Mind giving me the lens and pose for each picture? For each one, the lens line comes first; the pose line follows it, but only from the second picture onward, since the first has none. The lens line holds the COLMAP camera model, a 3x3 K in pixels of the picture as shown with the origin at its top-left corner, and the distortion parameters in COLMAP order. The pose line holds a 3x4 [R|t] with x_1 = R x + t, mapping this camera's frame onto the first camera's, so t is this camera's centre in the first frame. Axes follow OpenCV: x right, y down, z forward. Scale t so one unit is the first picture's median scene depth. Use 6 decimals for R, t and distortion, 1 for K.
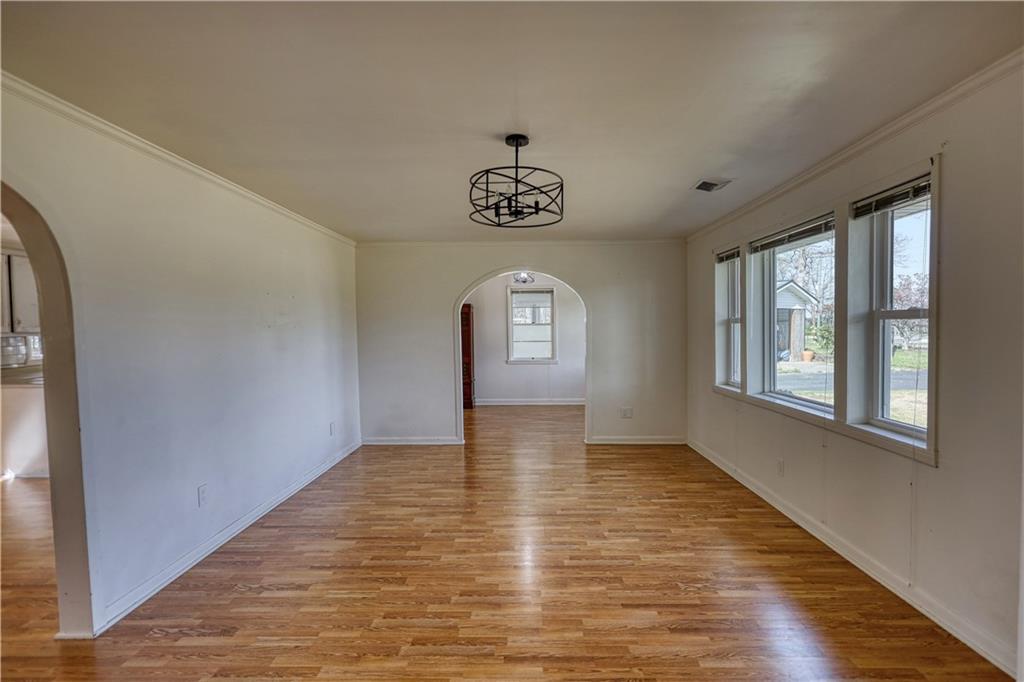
lens RADIAL K [[478.3, 0, 515.2], [0, 478.3, 342.5], [0, 0, 1]] dist [0.000013, 0.000182]
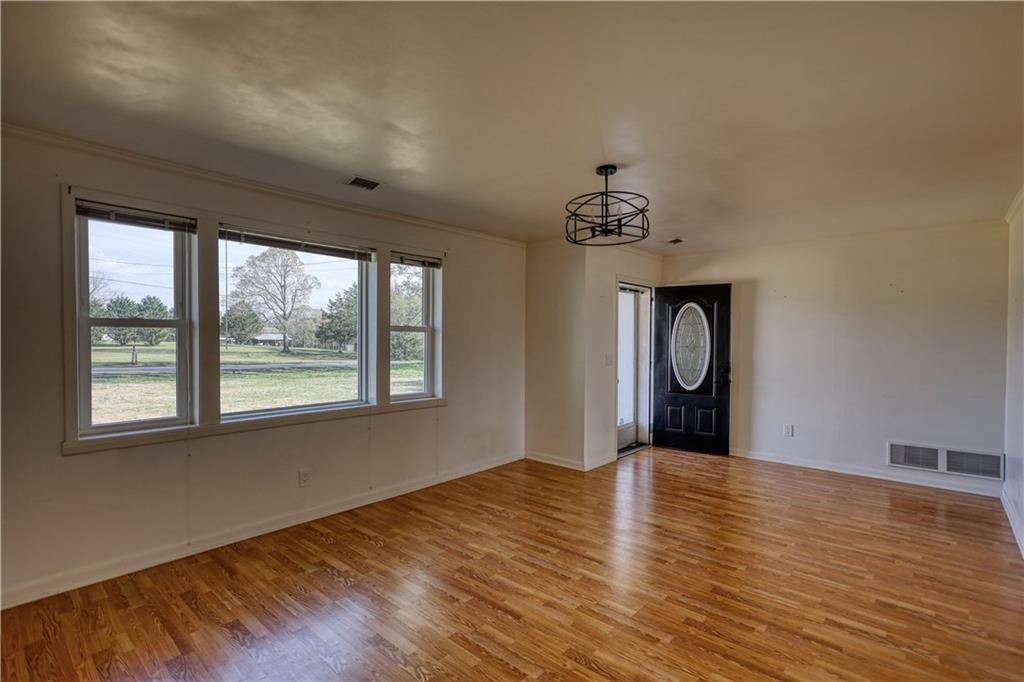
lens RADIAL K [[478.3, 0, 515.2], [0, 478.3, 342.5], [0, 0, 1]] dist [0.000013, 0.000182]
pose [[-0.766446, 0.005453, 0.642285, -0.460061], [0.024184, 0.999500, 0.020374, -0.029942], [-0.641853, 0.031148, -0.766195, 1.662807]]
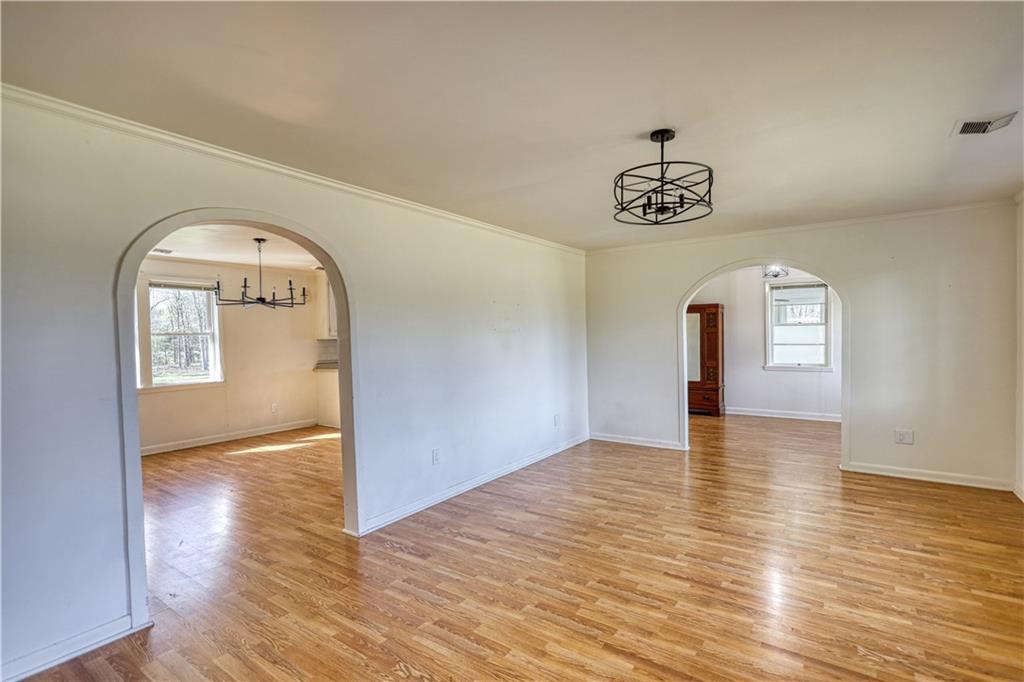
lens RADIAL K [[478.3, 0, 513.2], [0, 478.3, 348.4], [0, 0, 1]] dist [-0.001120, 0.000504]
pose [[0.829985, 0.011372, -0.557670, 0.245511], [-0.008350, 0.999933, 0.007962, 0.005216], [0.557723, -0.001952, 0.830025, 0.016840]]
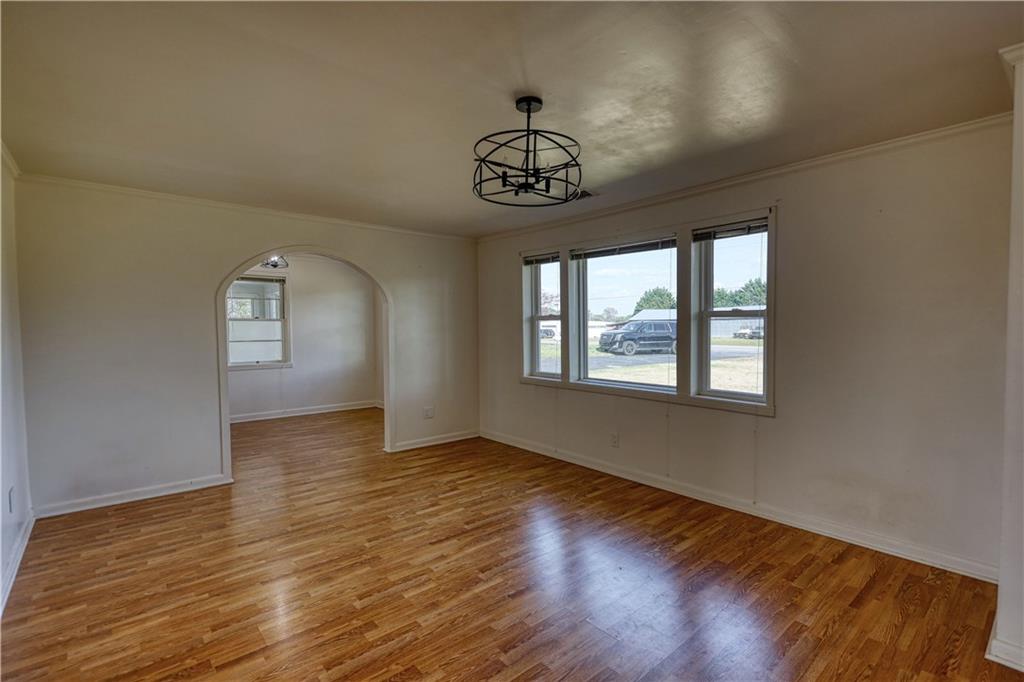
lens RADIAL K [[478.3, 0, 515.2], [0, 478.3, 342.5], [0, 0, 1]] dist [0.000013, 0.000182]
pose [[0.742841, -0.015258, 0.669295, -0.494416], [0.014934, 0.999869, 0.006219, 0.004725], [-0.669302, 0.005376, 0.742971, 0.307309]]
